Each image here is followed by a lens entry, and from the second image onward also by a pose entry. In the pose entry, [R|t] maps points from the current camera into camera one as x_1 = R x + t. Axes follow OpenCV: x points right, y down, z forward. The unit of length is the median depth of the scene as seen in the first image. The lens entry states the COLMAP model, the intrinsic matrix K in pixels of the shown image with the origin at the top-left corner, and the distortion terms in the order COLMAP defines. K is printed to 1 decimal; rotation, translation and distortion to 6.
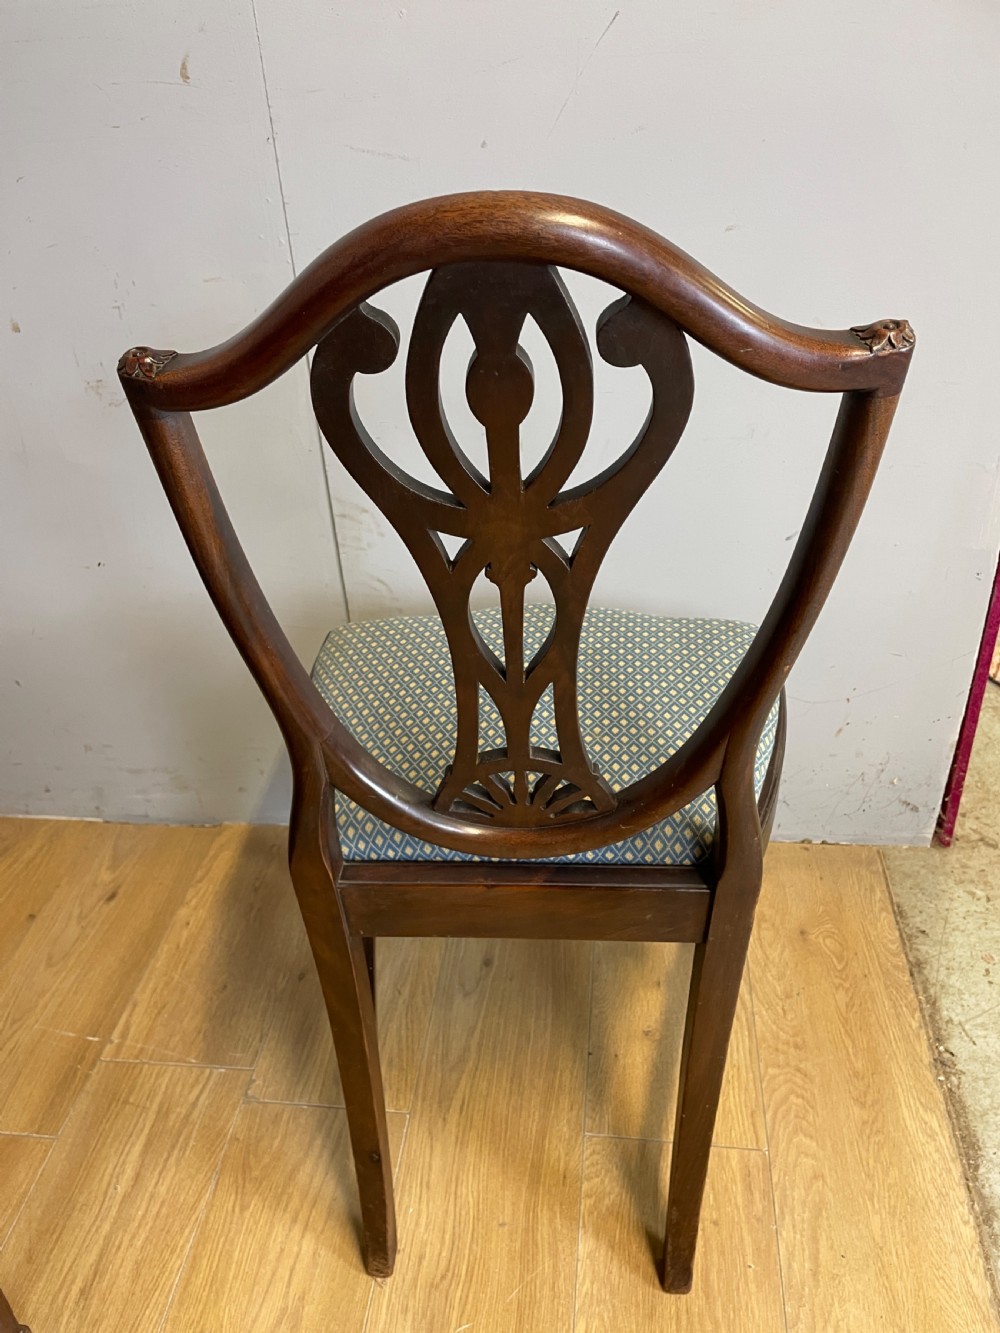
lens RADIAL K [[1027.0, 0, 501.6], [0, 1027.0, 674.8], [0, 0, 1]] dist [0.077479, -0.110737]
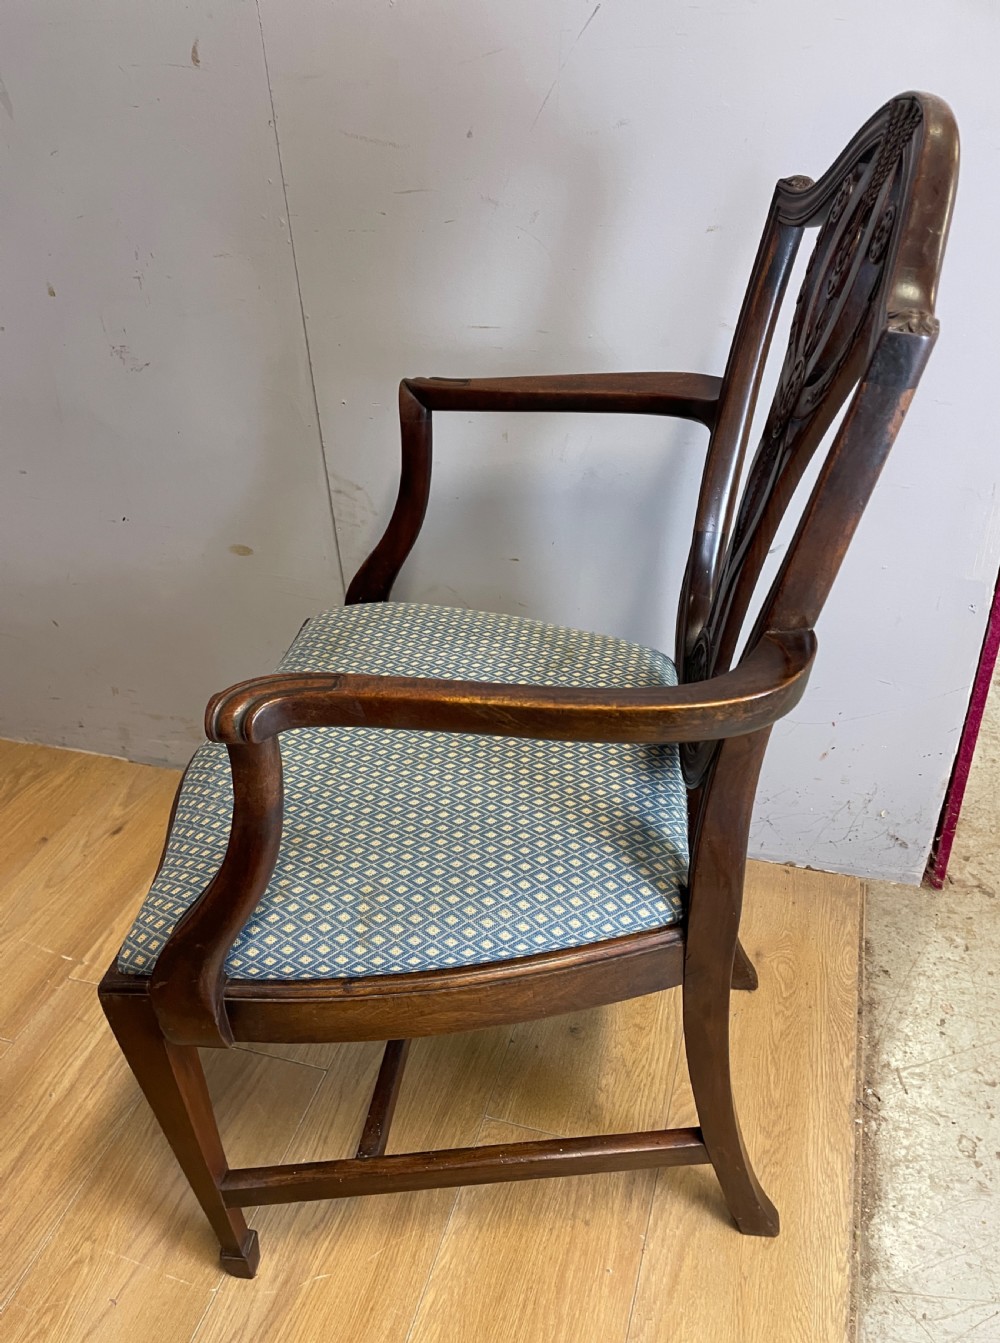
lens RADIAL K [[1034.7, 0, 505.3], [0, 1034.7, 680.2], [0, 0, 1]] dist [0.077479, -0.110737]
pose [[0.984602, 0.104964, -0.139788, 0.186168], [-0.102195, 0.994402, 0.026862, -0.012542], [0.141825, -0.012163, 0.989817, -0.006878]]
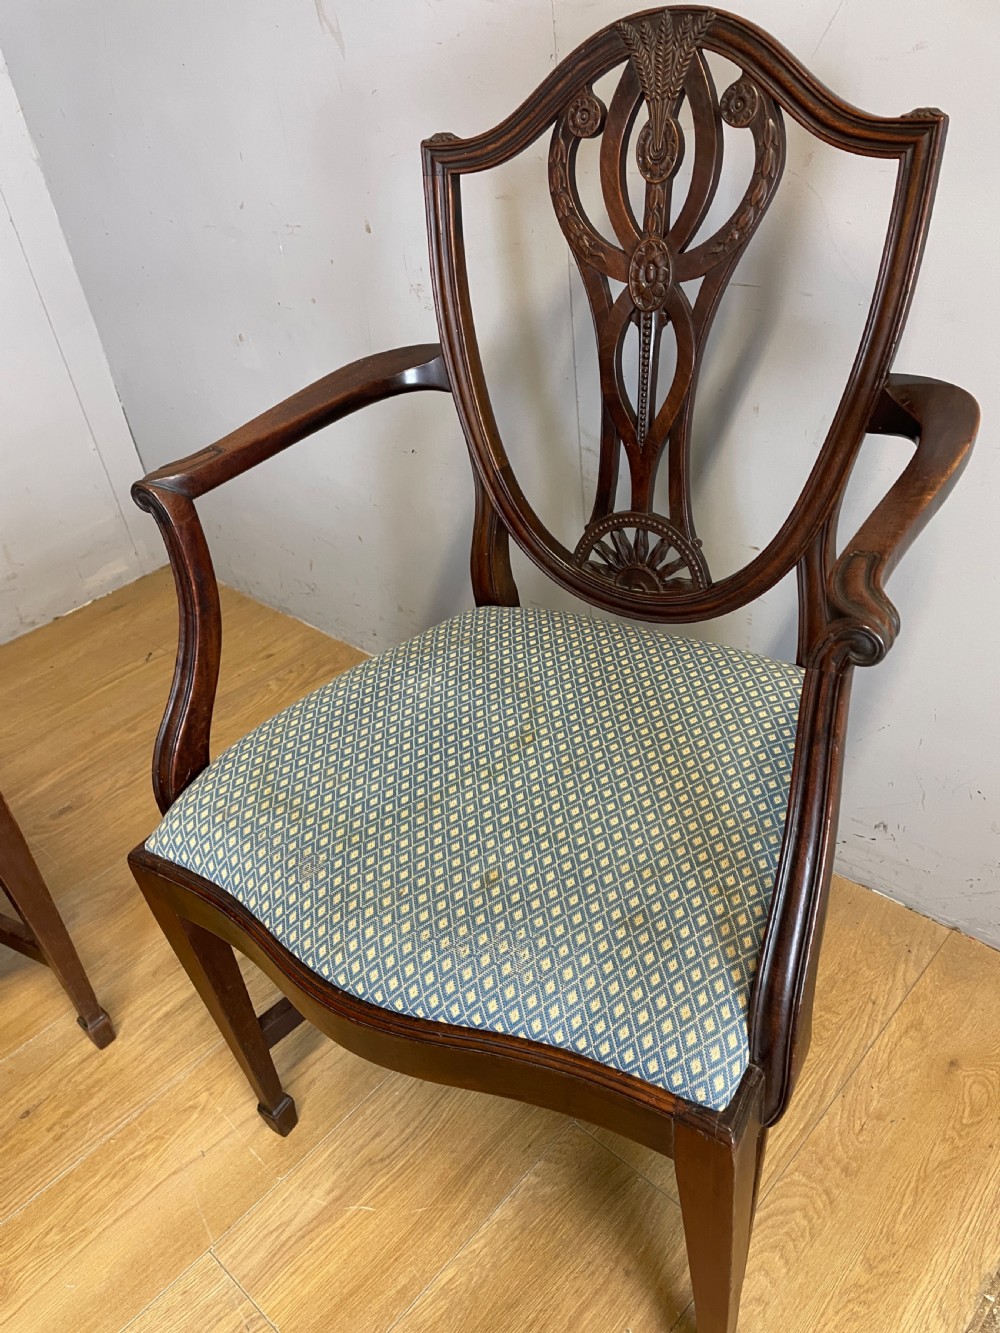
lens RADIAL K [[1027.0, 0, 486.0], [0, 1027.0, 672.6], [0, 0, 1]] dist [0.077479, -0.110737]
pose [[0.799634, 0.307953, -0.515510, 0.364525], [-0.261326, 0.951391, 0.162982, -0.091983], [0.540643, 0.004390, 0.841241, 0.123180]]
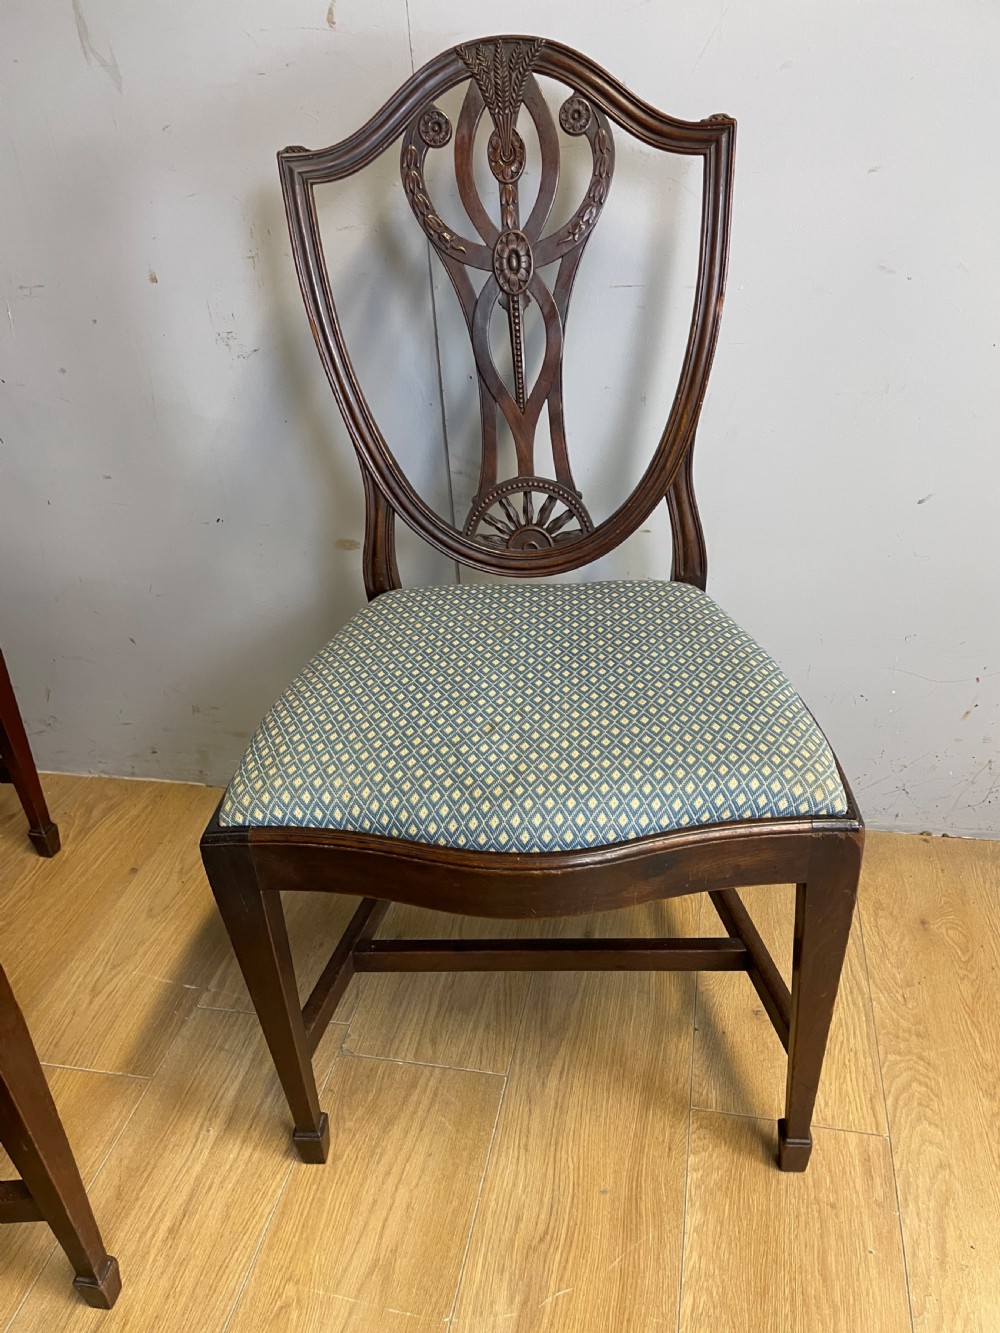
lens RADIAL K [[1027.0, 0, 507.5], [0, 1027.0, 674.0], [0, 0, 1]] dist [0.077479, -0.110737]
pose [[0.996768, 0.034997, -0.072309, -0.030650], [-0.038132, 0.998371, -0.042447, 0.086411], [0.070706, 0.045067, 0.996479, 0.020289]]
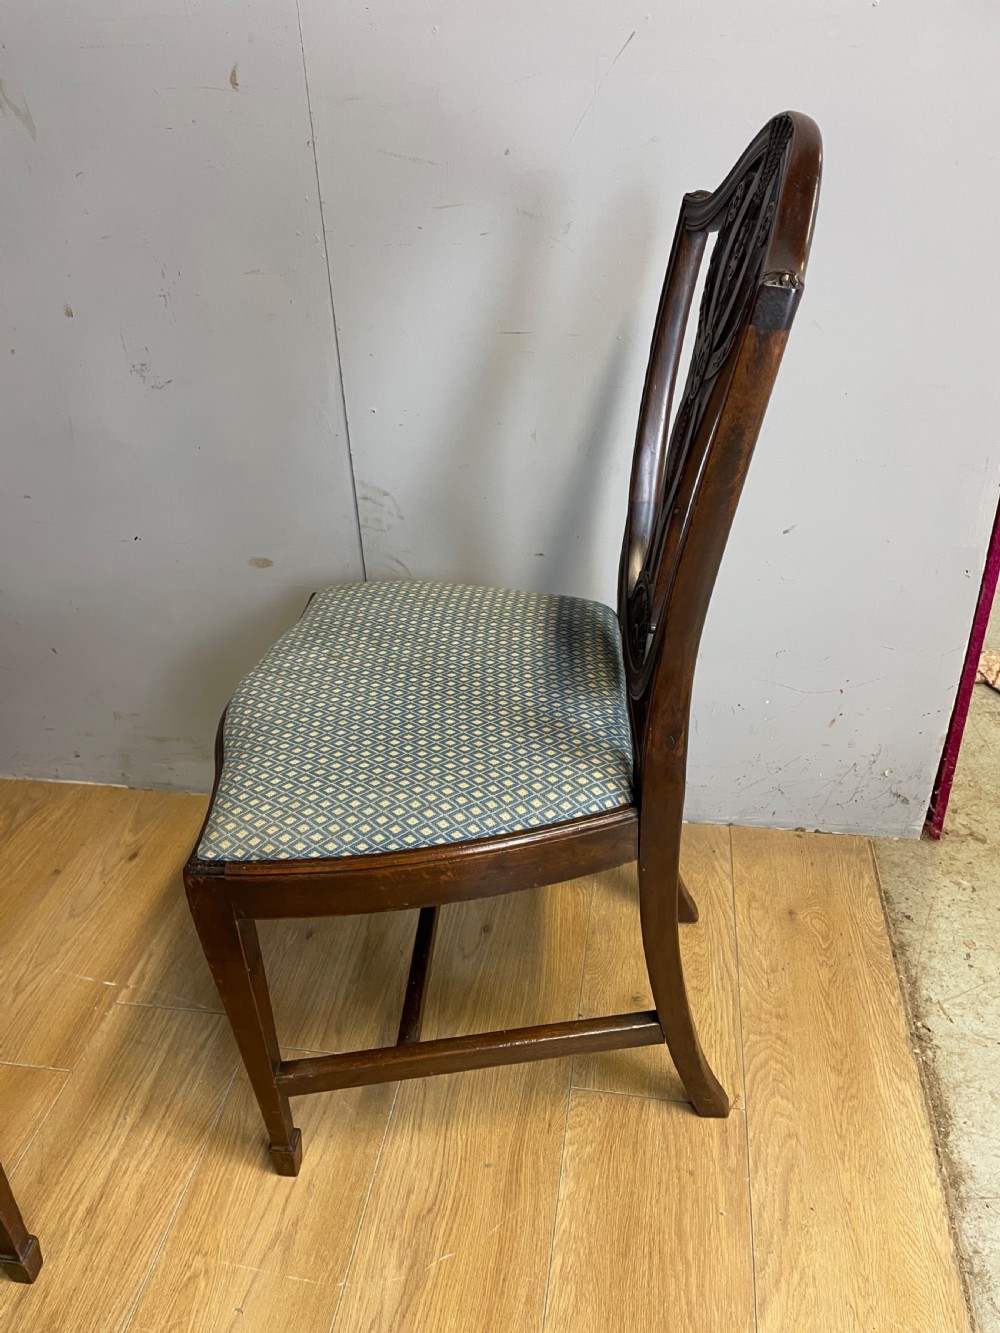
lens RADIAL K [[1027.0, 0, 503.1], [0, 1027.0, 668.4], [0, 0, 1]] dist [0.077479, -0.110737]
pose [[0.999125, 0.035112, -0.022729, 0.019323], [-0.035698, 0.999027, -0.025908, 0.046077], [0.021797, 0.026697, 0.999406, -0.055795]]
